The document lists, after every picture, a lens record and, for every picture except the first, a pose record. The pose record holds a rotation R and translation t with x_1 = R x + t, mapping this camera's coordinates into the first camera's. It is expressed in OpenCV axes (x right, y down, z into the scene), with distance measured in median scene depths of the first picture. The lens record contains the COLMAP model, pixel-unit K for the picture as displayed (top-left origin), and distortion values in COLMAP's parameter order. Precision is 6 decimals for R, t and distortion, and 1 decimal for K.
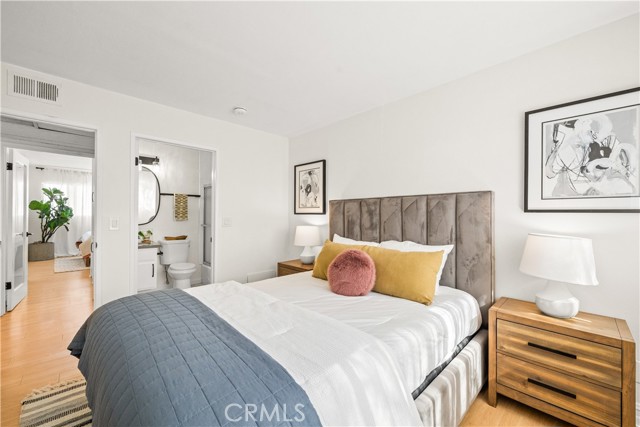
lens RADIAL K [[256.9, 0, 322.4], [0, 256.9, 213.7], [0, 0, 1]] dist [-0.005397, 0.001703]
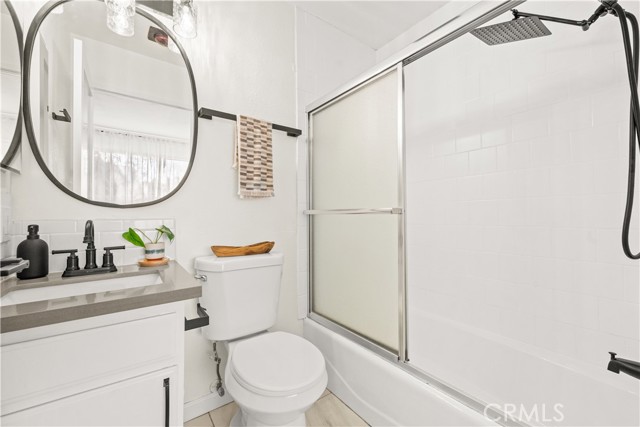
lens RADIAL K [[256.9, 0, 322.7], [0, 256.9, 209.4], [0, 0, 1]] dist [-0.005397, 0.001703]
pose [[0.992368, -0.011803, -0.122749, -0.431312], [0.011150, 0.999920, -0.006007, 0.046694], [0.122810, 0.004593, 0.992420, 0.688573]]
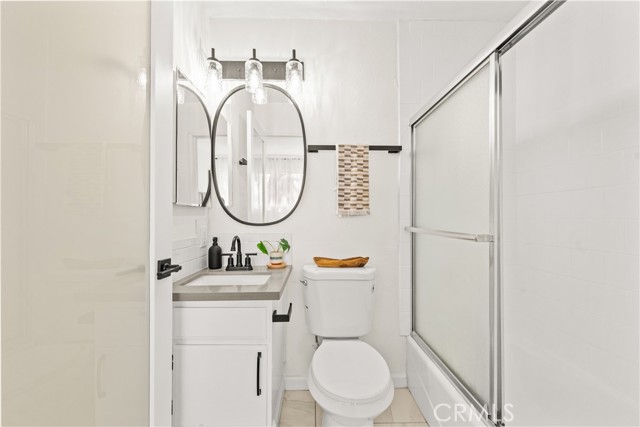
lens RADIAL K [[256.9, 0, 330.6], [0, 256.9, 211.3], [0, 0, 1]] dist [-0.005397, 0.001703]
pose [[0.739187, -0.011920, -0.673394, -0.329115], [0.013358, 0.999906, -0.003037, 0.021433], [0.673367, -0.006750, 0.739277, 0.713697]]
